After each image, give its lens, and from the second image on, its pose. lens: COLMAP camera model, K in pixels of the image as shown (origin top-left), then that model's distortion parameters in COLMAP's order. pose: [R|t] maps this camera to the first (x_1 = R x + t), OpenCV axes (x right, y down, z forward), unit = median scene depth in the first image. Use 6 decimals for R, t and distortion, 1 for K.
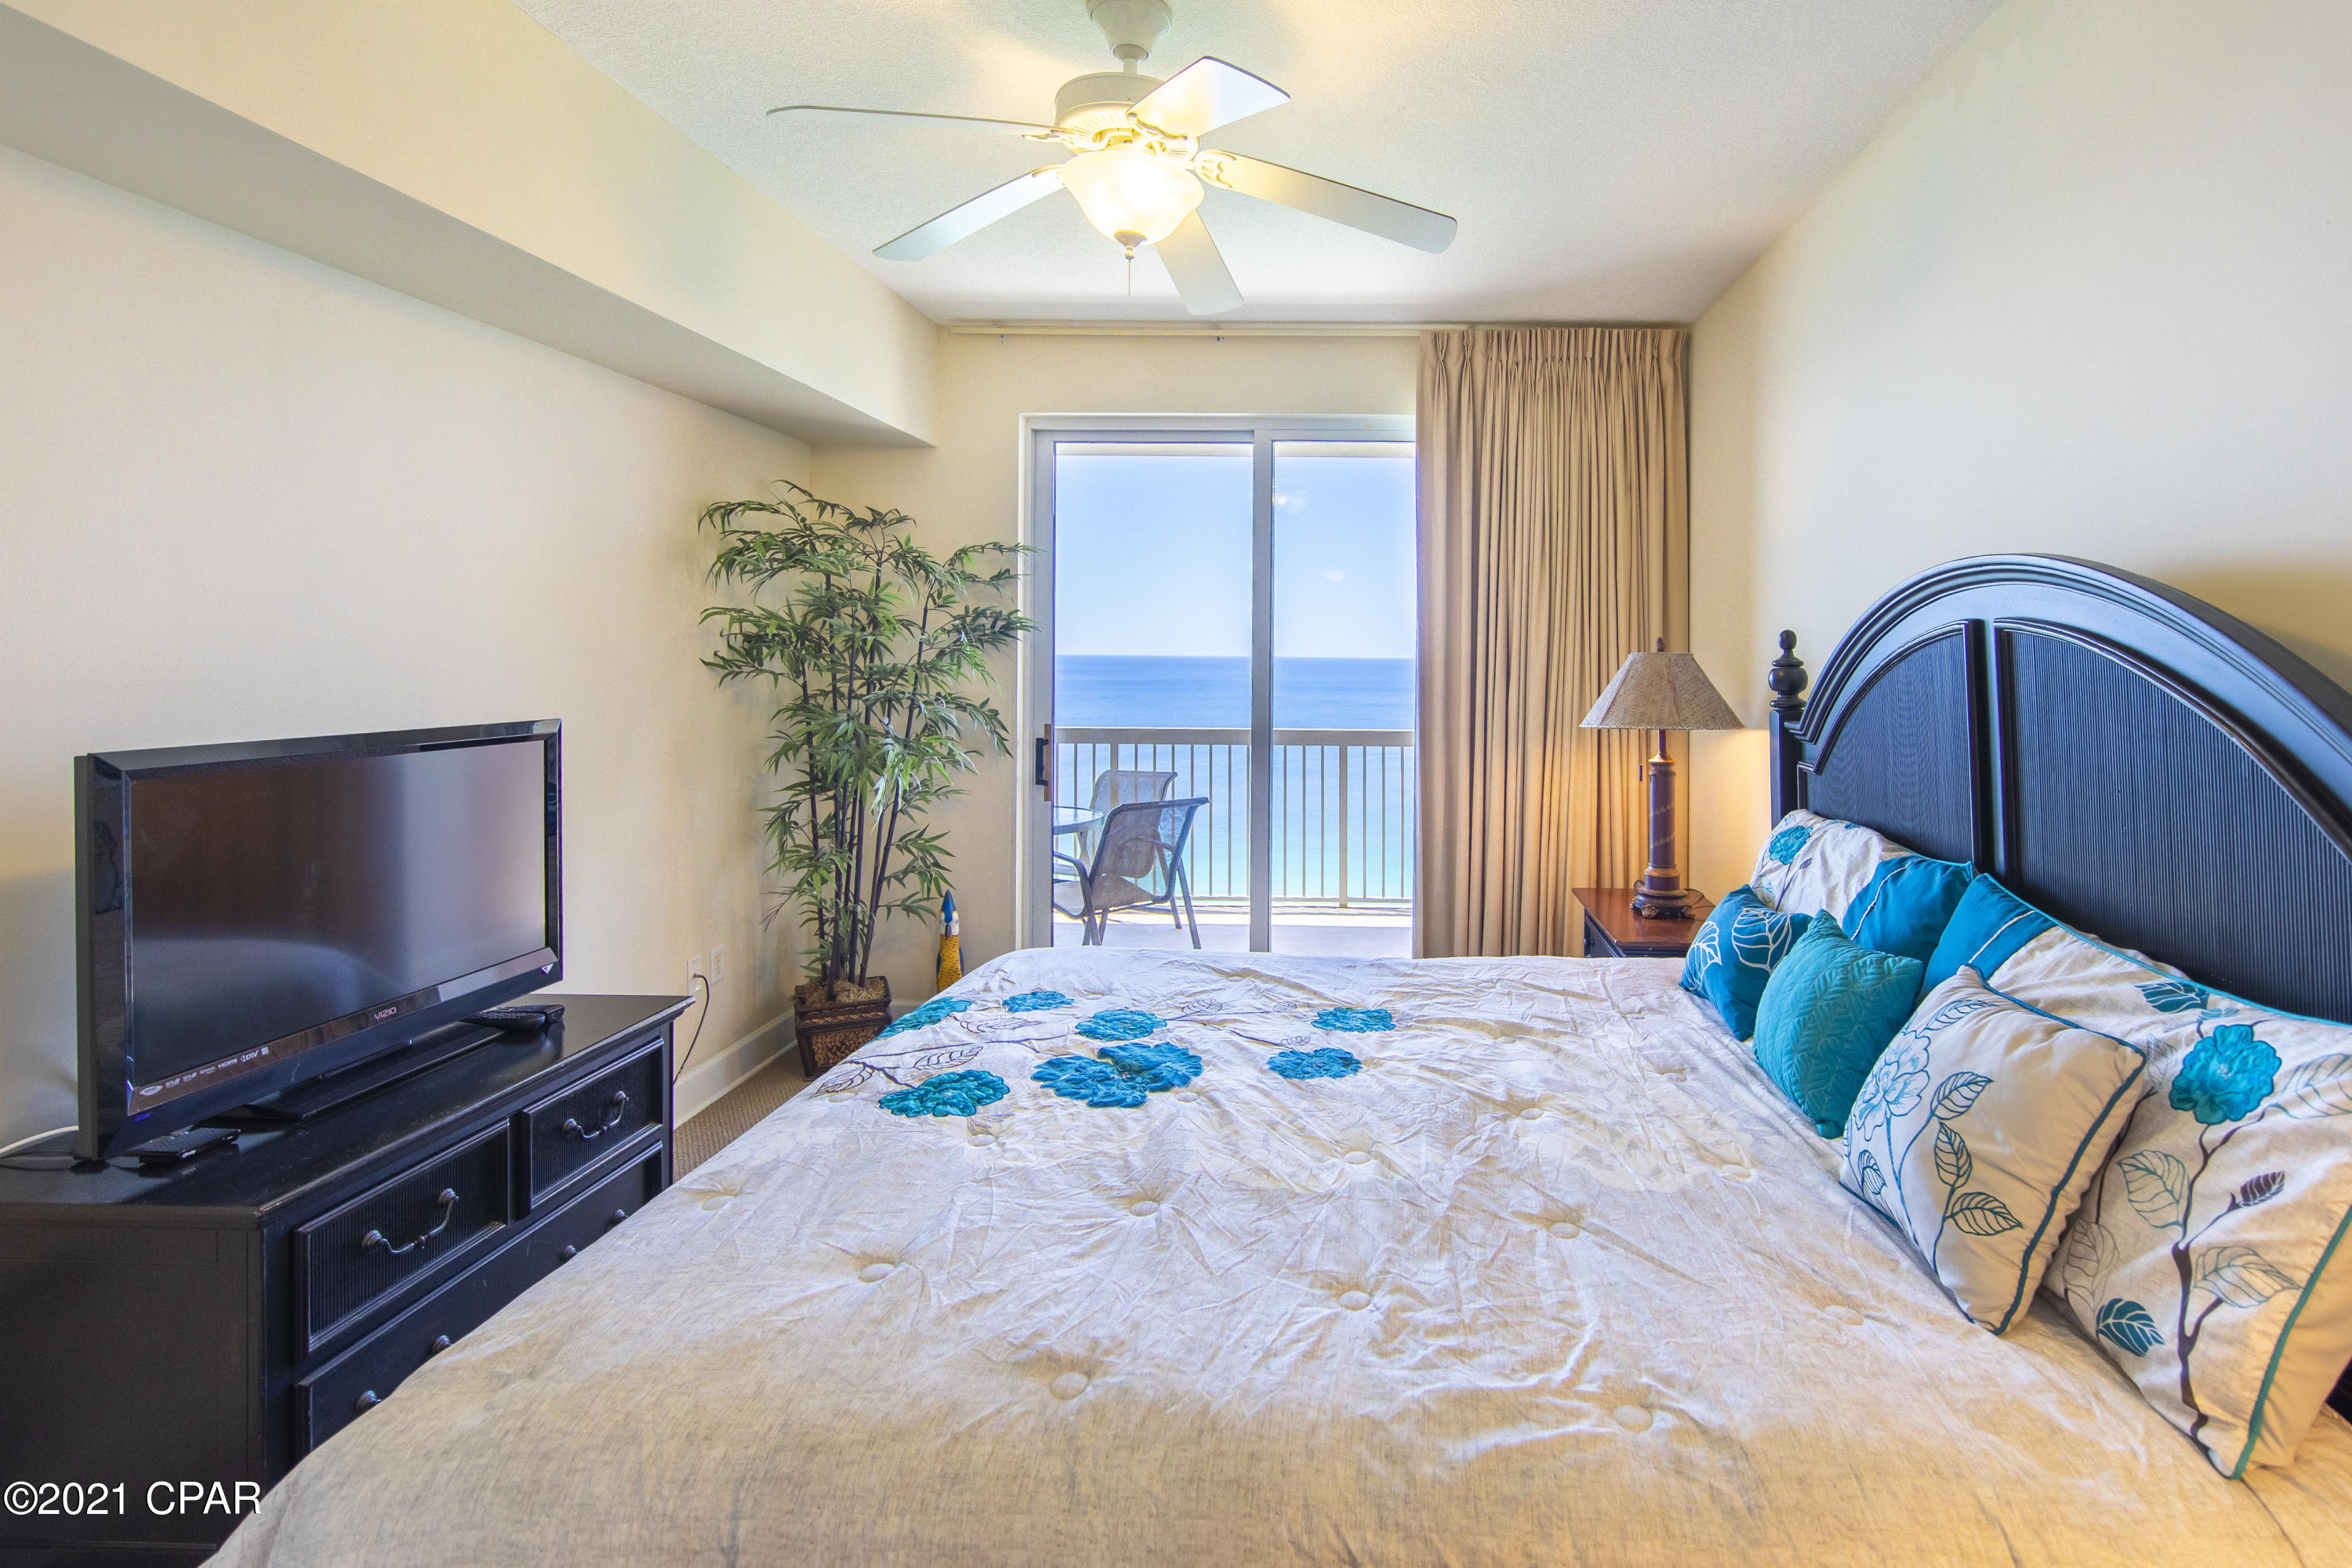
lens RADIAL K [[1069.3, 0, 1393.0], [0, 1069.3, 653.7], [0, 0, 1]] dist [-0.001312, -0.000444]
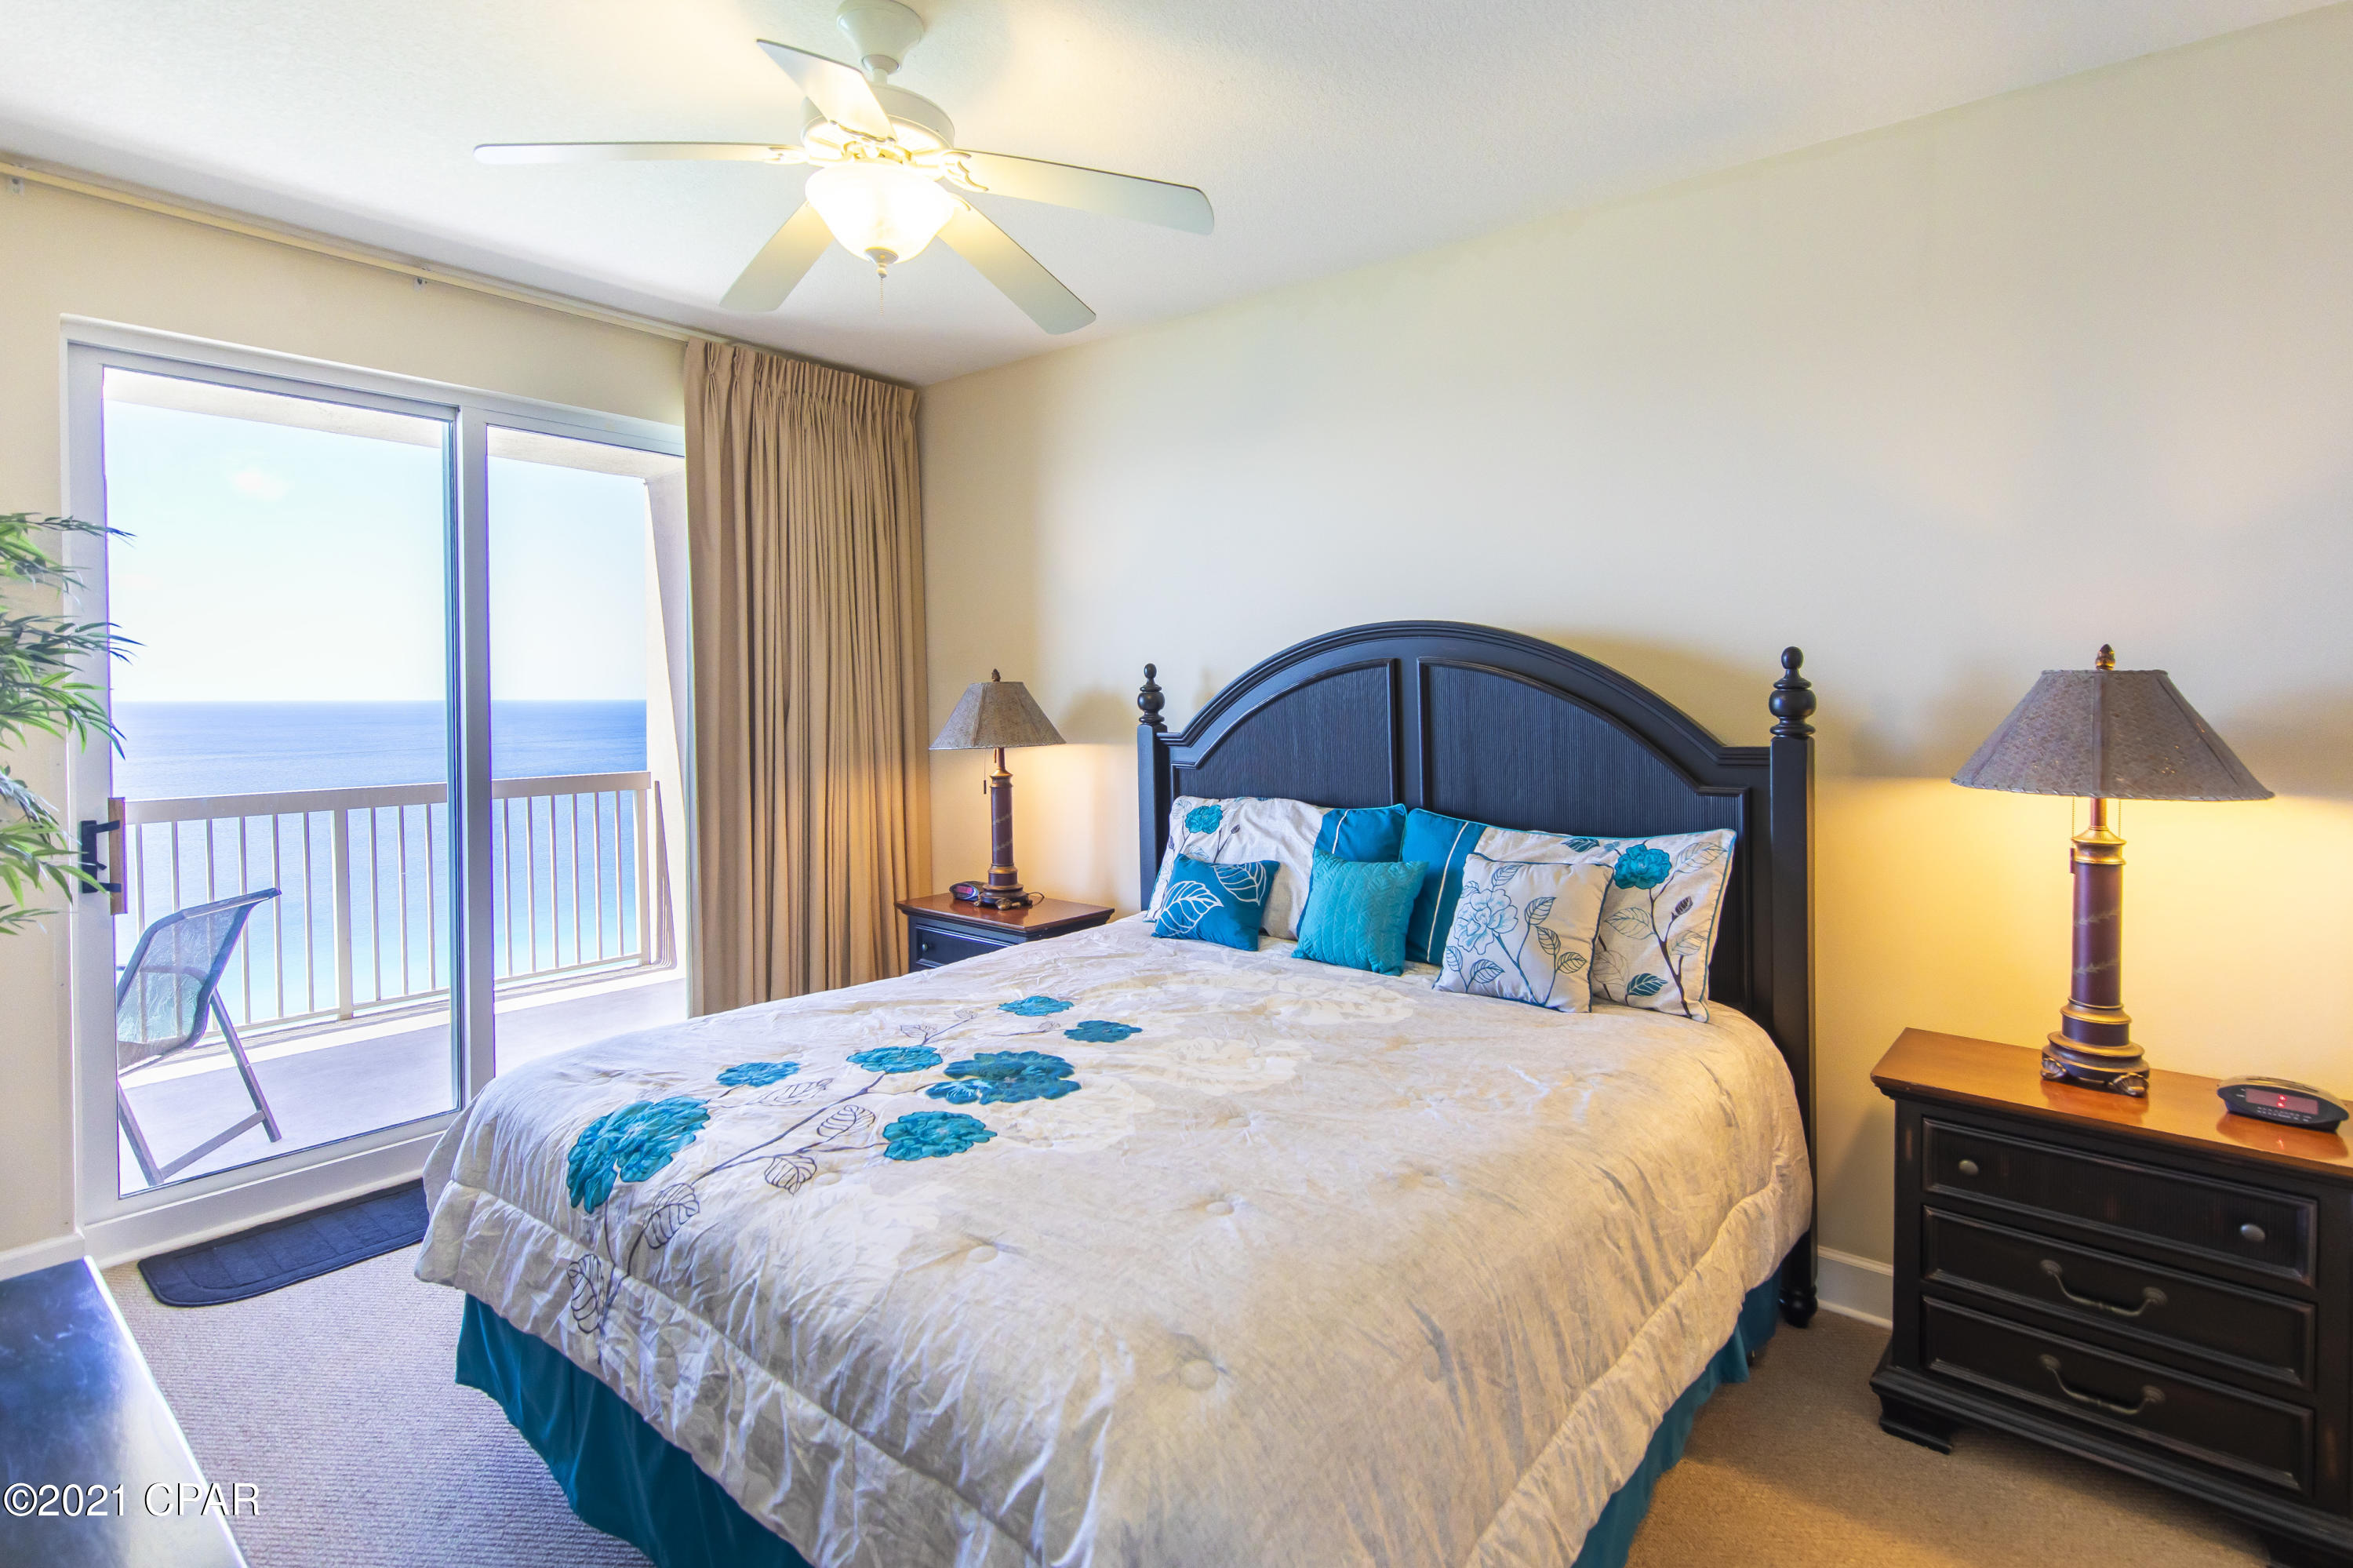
lens RADIAL K [[1072.0, 0, 1165.9], [0, 1072.0, 689.9], [0, 0, 1]] dist [0.001954, 0.000152]
pose [[0.646393, -0.009240, 0.762948, -0.934950], [0.008249, 0.999953, 0.005122, 0.005331], [-0.762960, 0.002983, 0.646439, 0.192240]]
